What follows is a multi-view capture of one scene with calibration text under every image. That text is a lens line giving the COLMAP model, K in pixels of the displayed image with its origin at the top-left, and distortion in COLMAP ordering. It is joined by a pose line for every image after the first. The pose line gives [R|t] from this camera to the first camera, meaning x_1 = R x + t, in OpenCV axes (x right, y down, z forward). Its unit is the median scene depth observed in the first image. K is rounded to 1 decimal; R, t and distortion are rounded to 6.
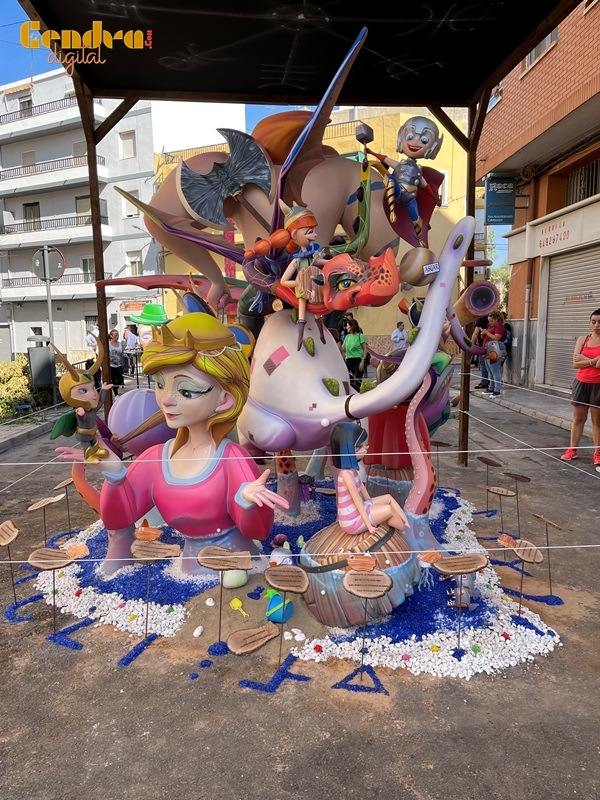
lens RADIAL K [[598.8, 0, 299.2], [0, 598.8, 401.2], [0, 0, 1]] dist [0.005204, -0.000318]
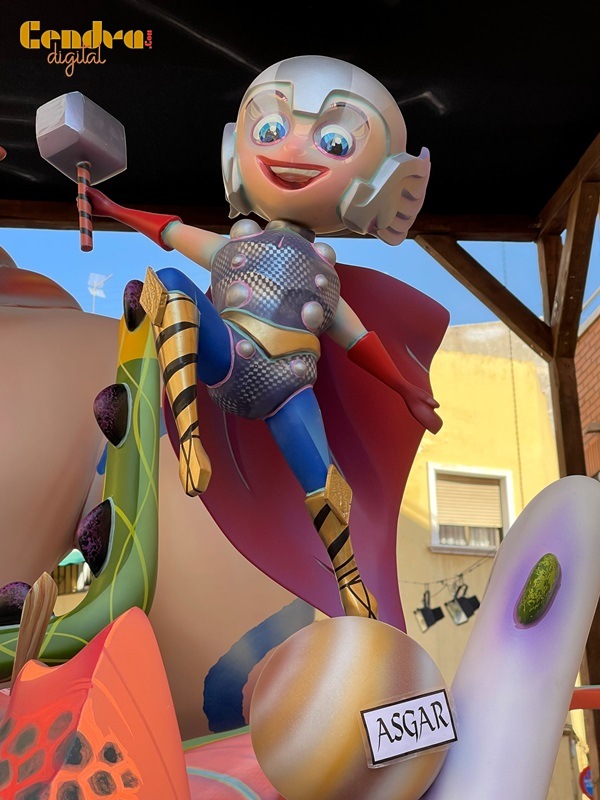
lens RADIAL K [[1532.0, 0, 299.9], [0, 1532.0, 399.3], [0, 0, 1]] dist [0.083593, 0.000000]
pose [[0.996003, -0.006478, 0.089085, 0.143918], [0.042465, 0.911785, -0.408467, -0.119417], [-0.078580, 0.410617, 0.908415, 0.525474]]
